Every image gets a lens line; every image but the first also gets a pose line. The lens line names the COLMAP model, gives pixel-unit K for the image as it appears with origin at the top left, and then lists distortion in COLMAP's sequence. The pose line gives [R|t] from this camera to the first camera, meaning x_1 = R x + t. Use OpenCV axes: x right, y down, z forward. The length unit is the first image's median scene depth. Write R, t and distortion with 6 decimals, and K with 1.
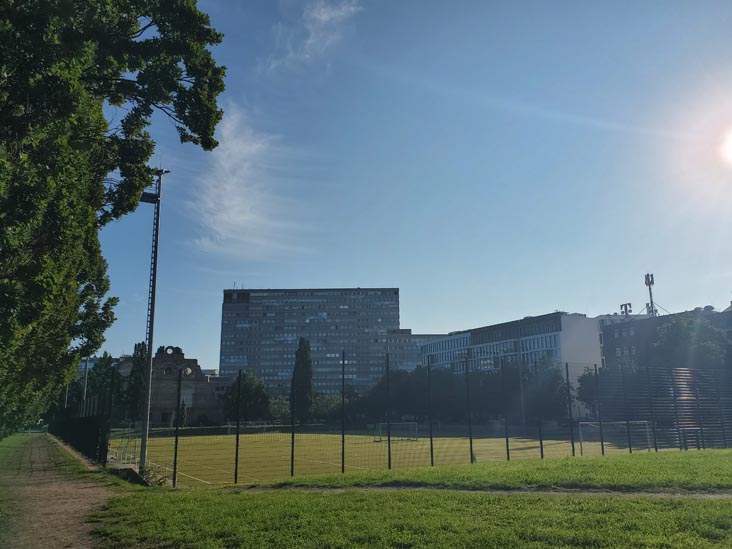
lens RADIAL K [[570.8, 0, 367.9], [0, 570.8, 277.8], [0, 0, 1]] dist [0.055411, -0.070134]
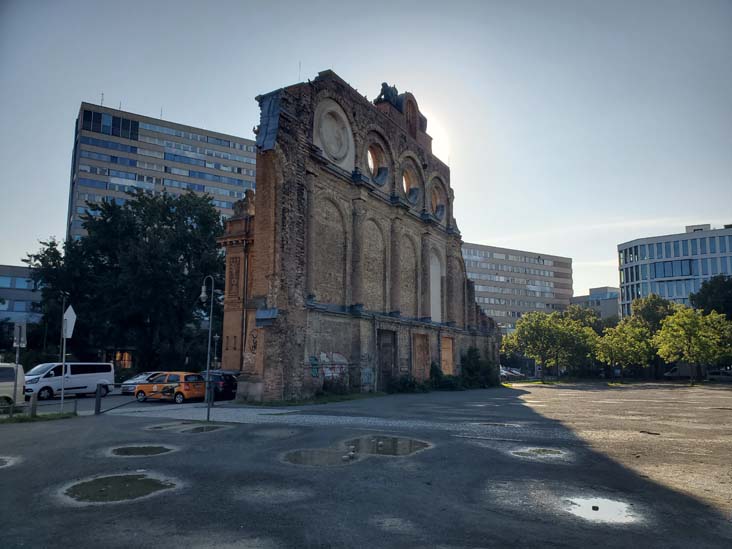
lens RADIAL K [[570.8, 0, 358.1], [0, 570.8, 278.1], [0, 0, 1]] dist [0.055411, -0.070134]
pose [[0.853474, 0.108191, 0.509781, -0.294186], [-0.150287, 0.987751, 0.041979, 0.116095], [-0.498995, -0.112441, 0.859279, 0.454702]]
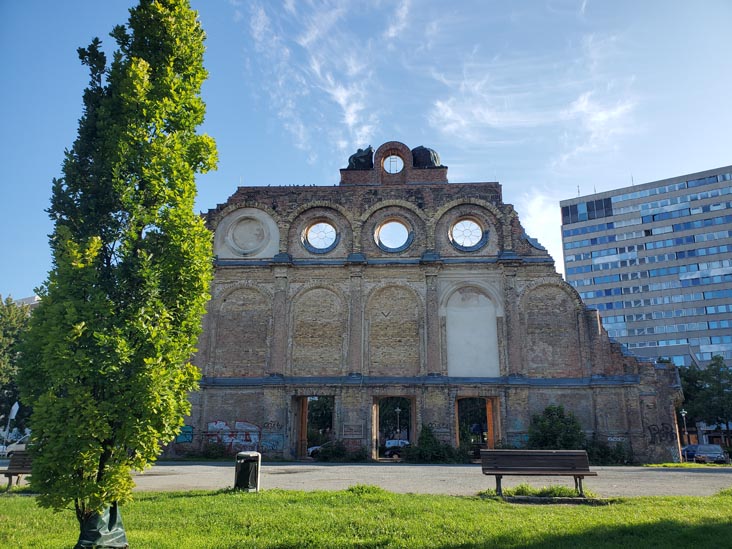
lens RADIAL K [[570.8, 0, 381.3], [0, 570.8, 271.8], [0, 0, 1]] dist [0.055411, -0.070134]
pose [[0.853675, -0.128251, -0.504769, -0.132675], [0.101701, 0.991598, -0.079945, 0.116465], [0.510780, 0.016911, 0.859545, 0.457451]]
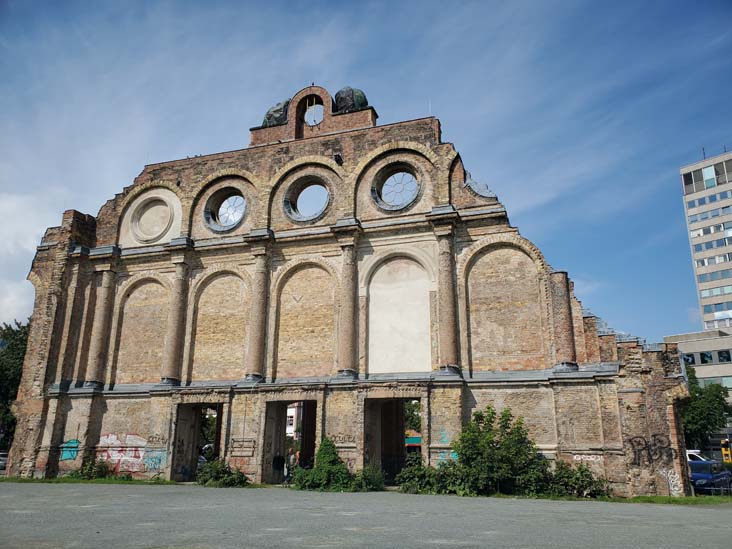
lens RADIAL K [[570.8, 0, 377.5], [0, 570.8, 282.4], [0, 0, 1]] dist [0.055411, -0.070134]
pose [[0.689281, -0.181499, -0.701392, -0.113432], [0.151492, 0.982818, -0.105447, 0.126975], [0.708479, -0.033573, 0.704933, 0.512844]]
